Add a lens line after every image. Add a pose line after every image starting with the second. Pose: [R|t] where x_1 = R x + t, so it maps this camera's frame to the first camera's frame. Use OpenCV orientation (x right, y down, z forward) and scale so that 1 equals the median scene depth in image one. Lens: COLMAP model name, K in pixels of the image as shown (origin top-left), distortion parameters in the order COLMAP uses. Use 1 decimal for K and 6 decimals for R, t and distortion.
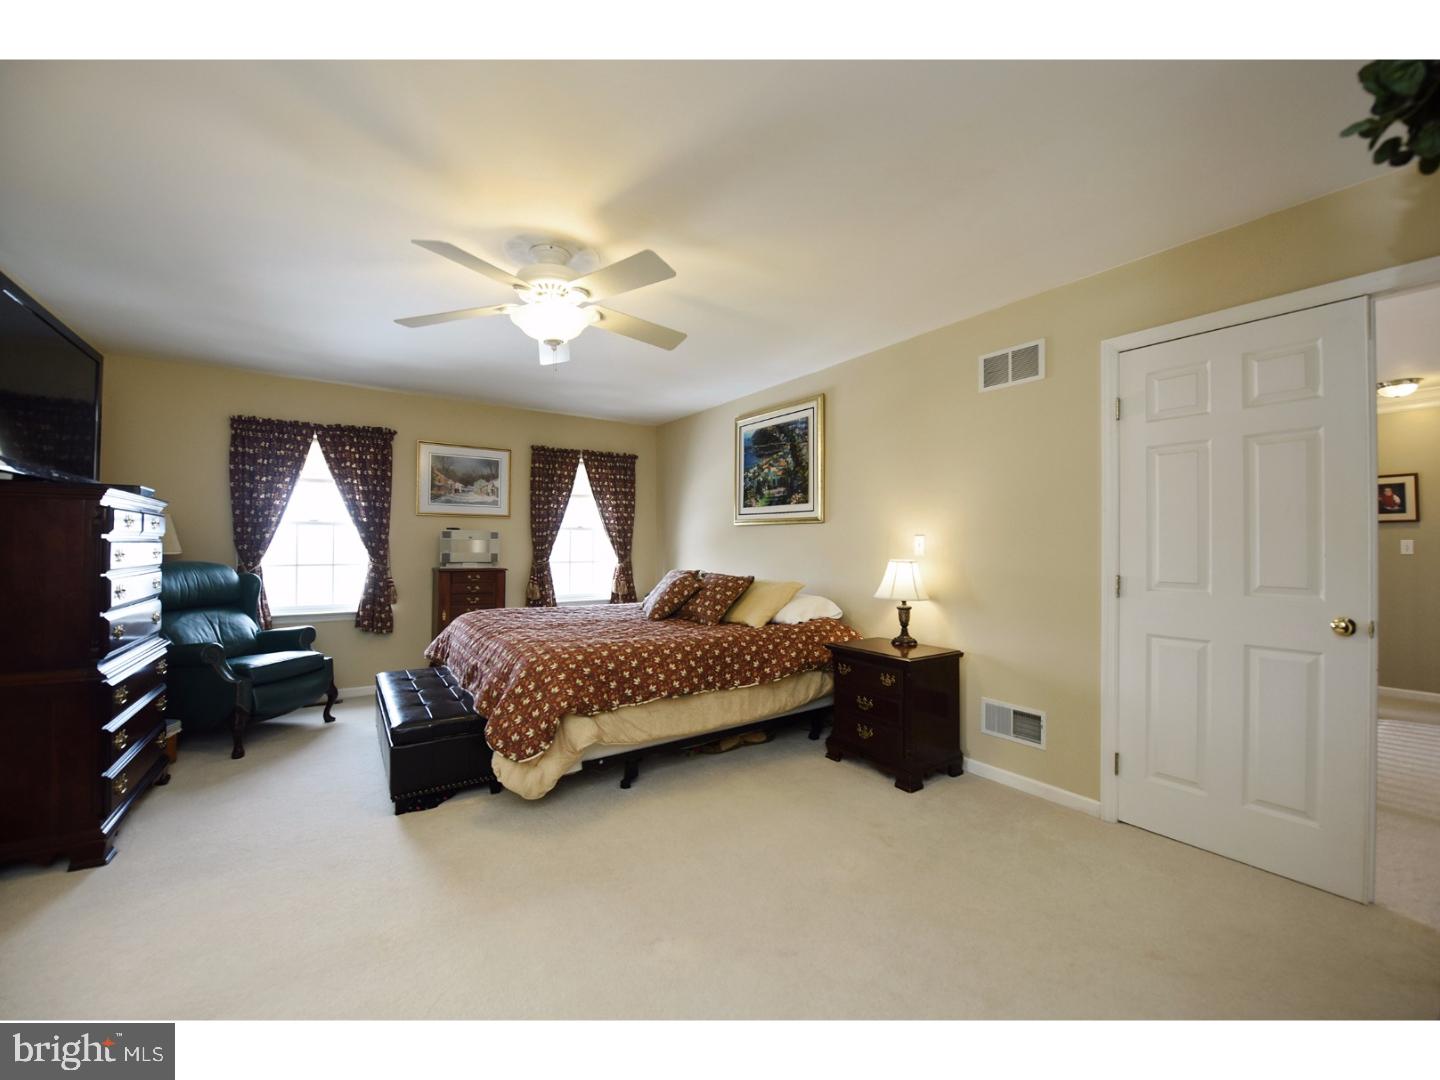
lens RADIAL K [[578.5, 0, 730.0], [0, 578.5, 539.8], [0, 0, 1]] dist [-0.013189, -0.001094]
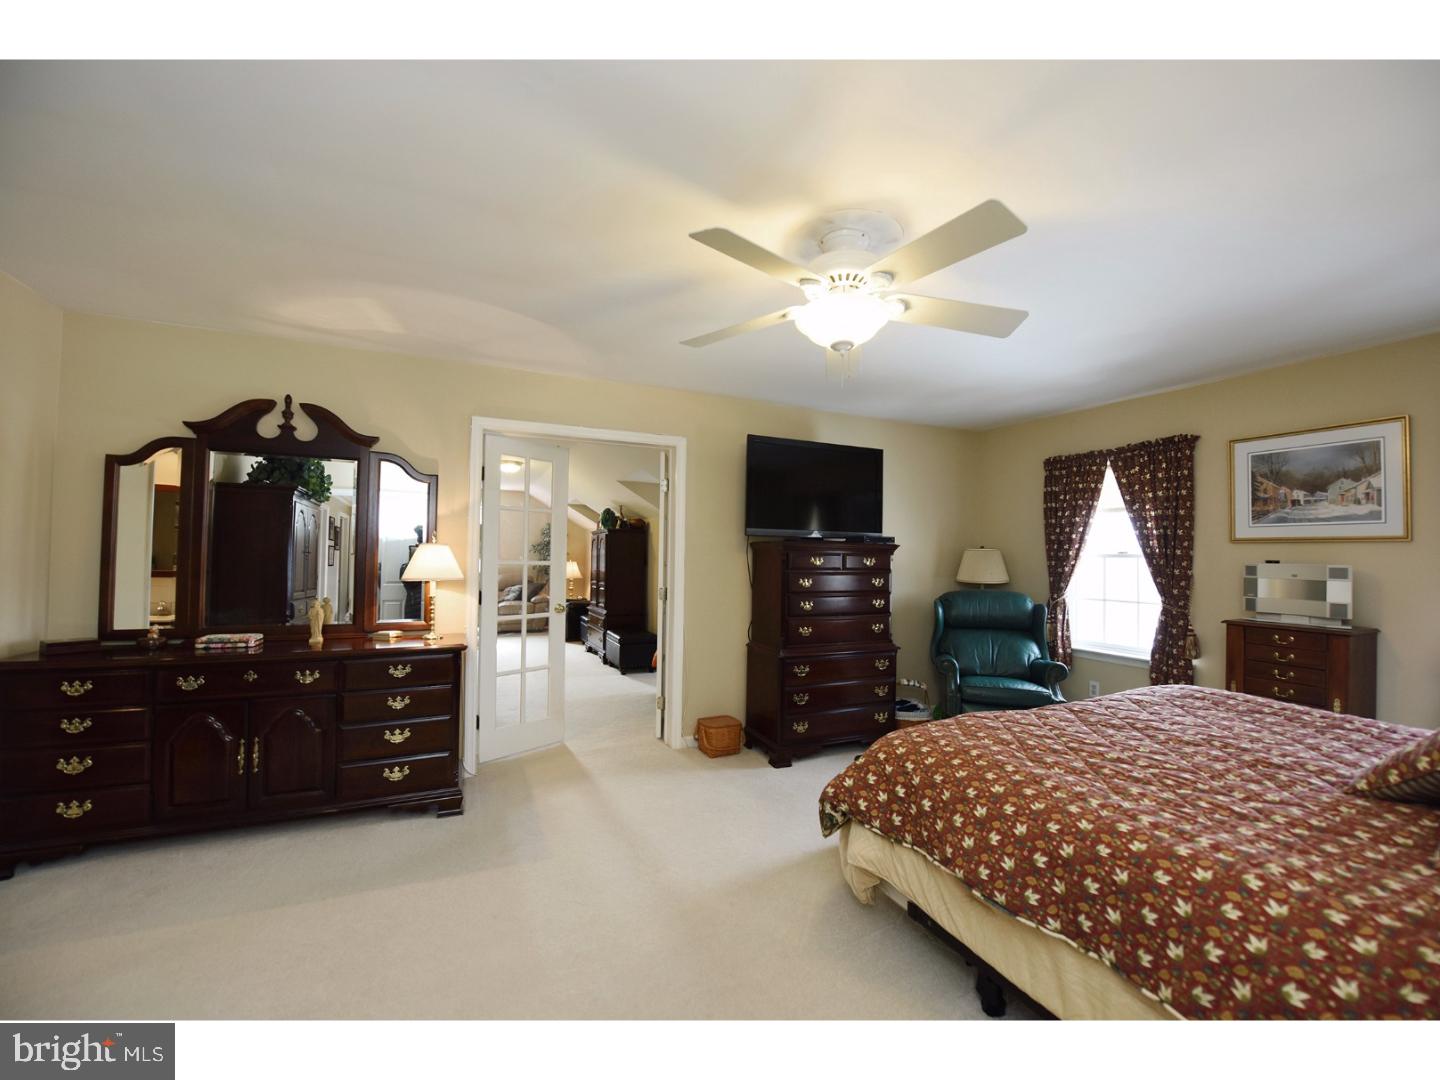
lens RADIAL K [[578.5, 0, 730.4], [0, 578.5, 543.8], [0, 0, 1]] dist [-0.013189, -0.001094]
pose [[-0.163842, -0.026973, -0.986118, 0.286836], [-0.006395, 0.999634, -0.026280, -0.019625], [0.986466, 0.002000, -0.163955, 0.529539]]
